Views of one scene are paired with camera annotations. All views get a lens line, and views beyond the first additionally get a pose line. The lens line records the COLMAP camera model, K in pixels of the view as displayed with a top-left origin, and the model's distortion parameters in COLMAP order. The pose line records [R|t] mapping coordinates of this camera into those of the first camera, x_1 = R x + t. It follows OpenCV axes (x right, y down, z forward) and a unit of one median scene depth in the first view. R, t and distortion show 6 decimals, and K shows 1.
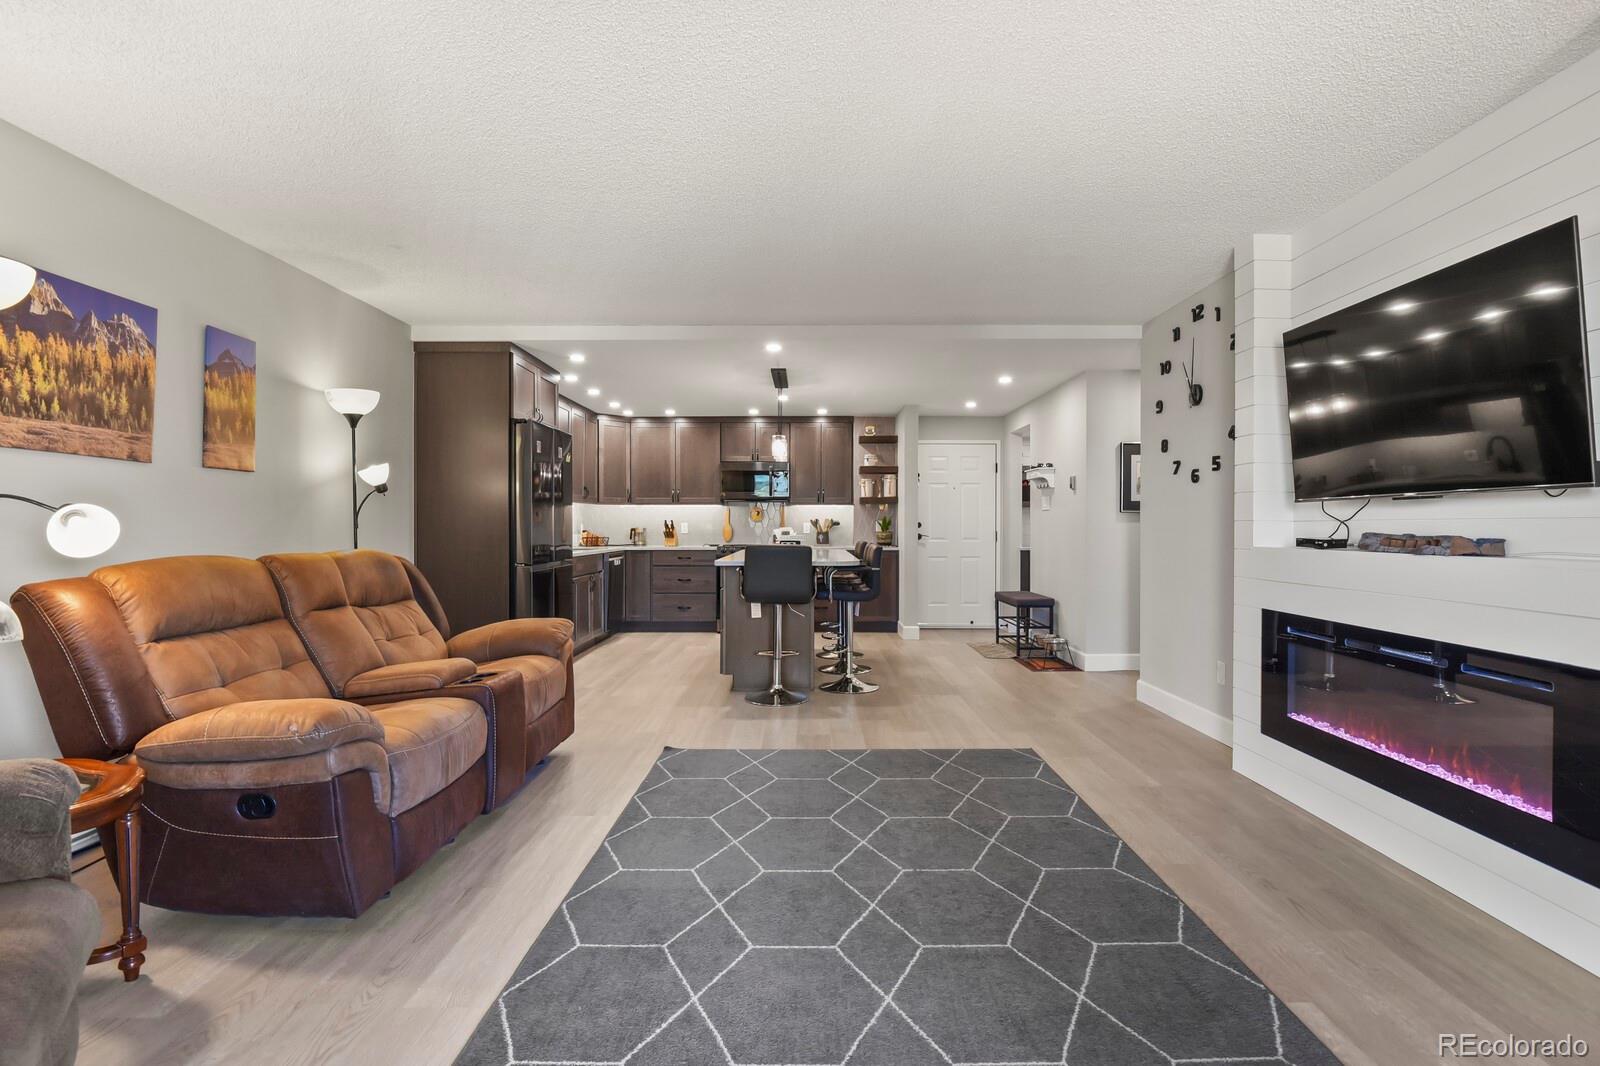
lens RADIAL K [[774.8, 0, 808.0], [0, 774.8, 526.0], [0, 0, 1]] dist [-0.006585, -0.006186]
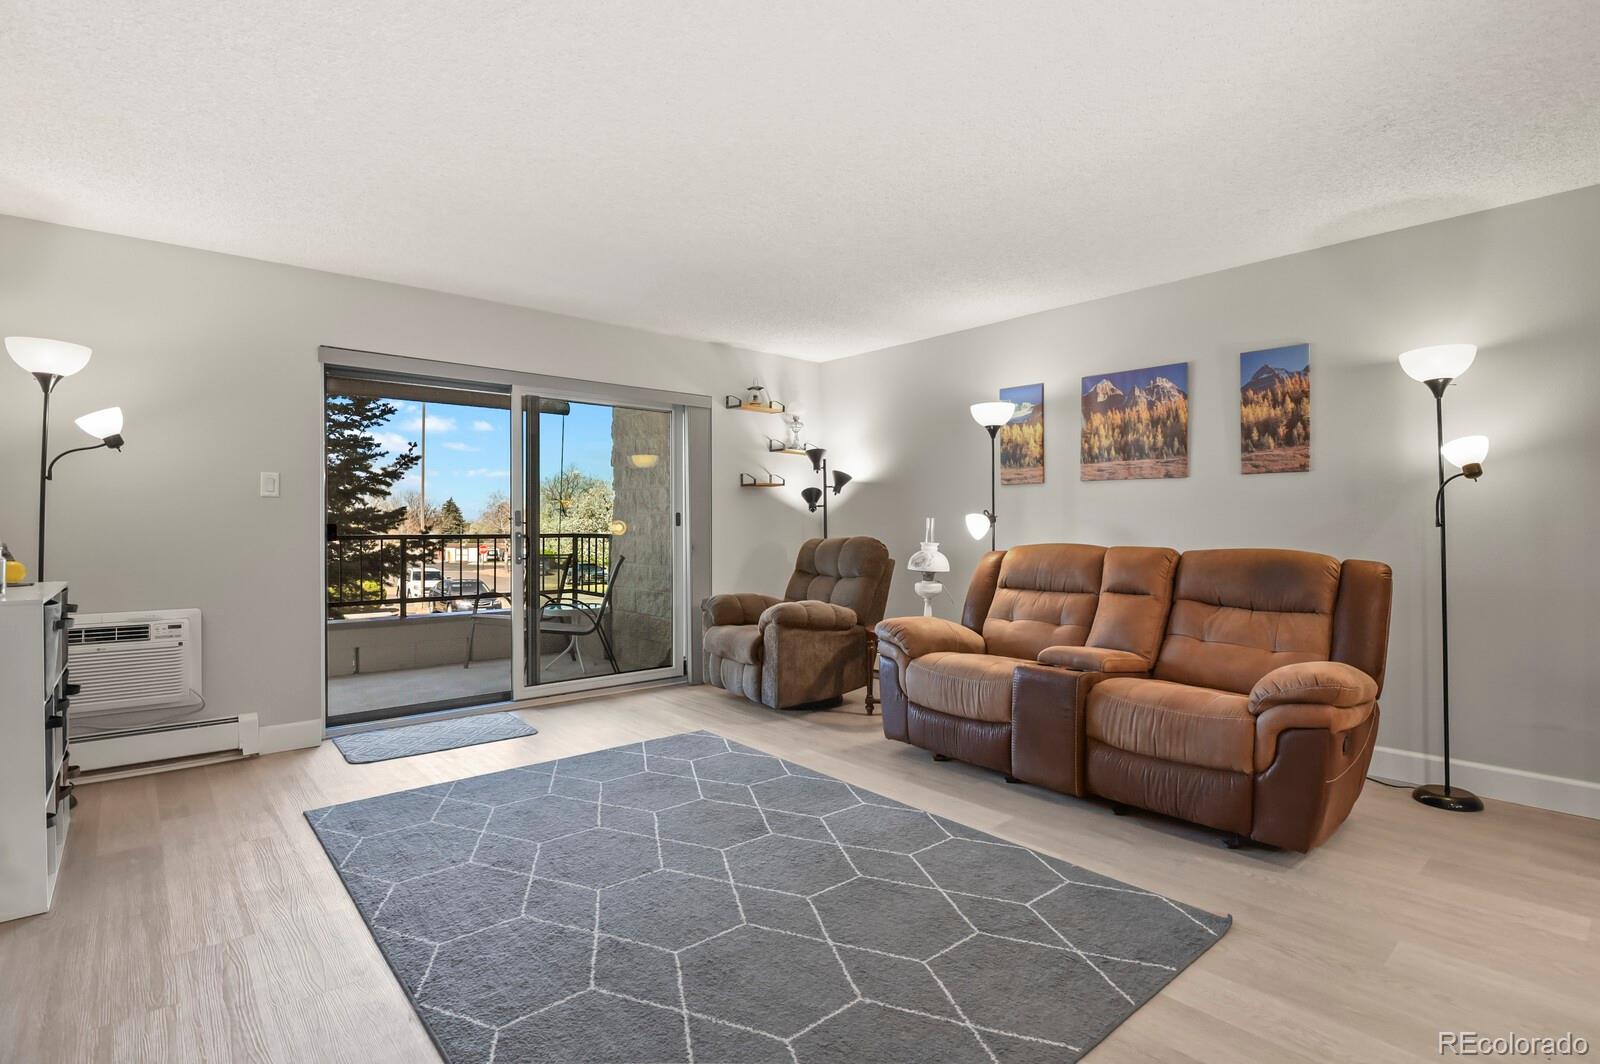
lens RADIAL K [[774.8, 0, 809.3], [0, 774.8, 529.3], [0, 0, 1]] dist [-0.006585, -0.006186]
pose [[-0.751051, 0.004731, -0.660227, 0.350997], [0.001474, 0.999984, 0.005489, 0.000281], [0.660243, 0.003149, -0.751046, 1.030574]]
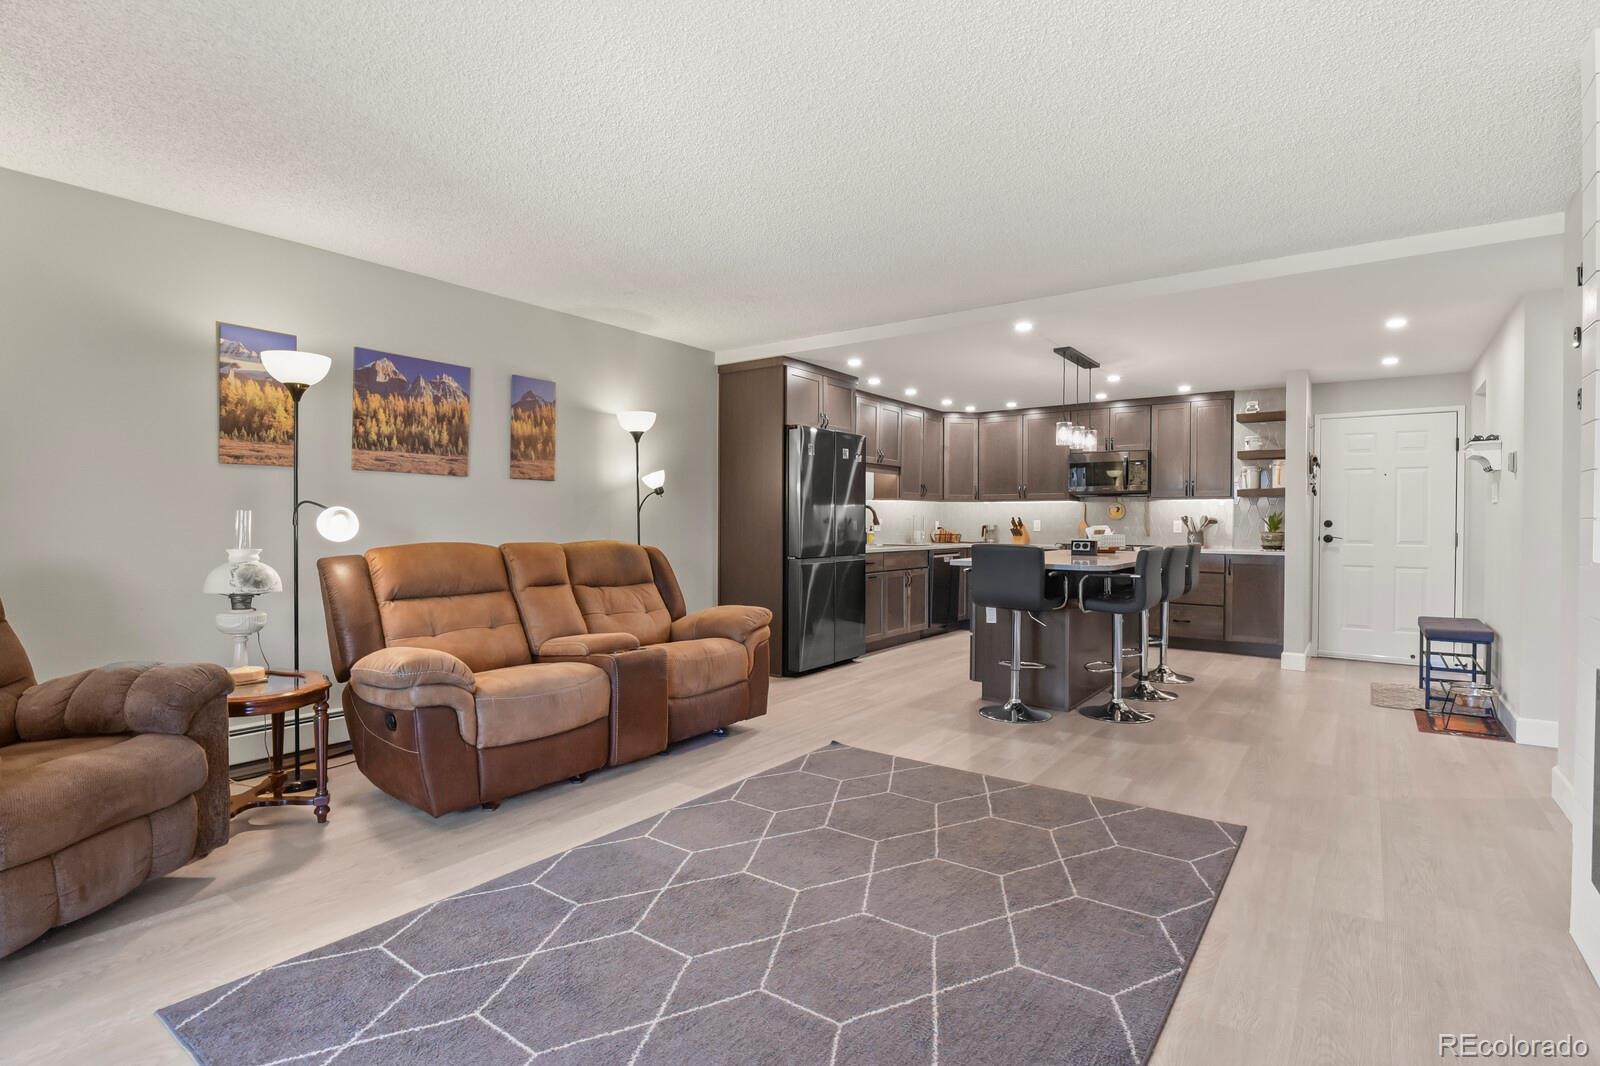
lens RADIAL K [[774.8, 0, 810.6], [0, 774.8, 526.1], [0, 0, 1]] dist [-0.006585, -0.006186]
pose [[0.811816, 0.006477, -0.583877, 0.322771], [-0.004307, 0.999978, 0.005105, -0.000750], [0.583897, -0.001630, 0.811826, 0.136293]]
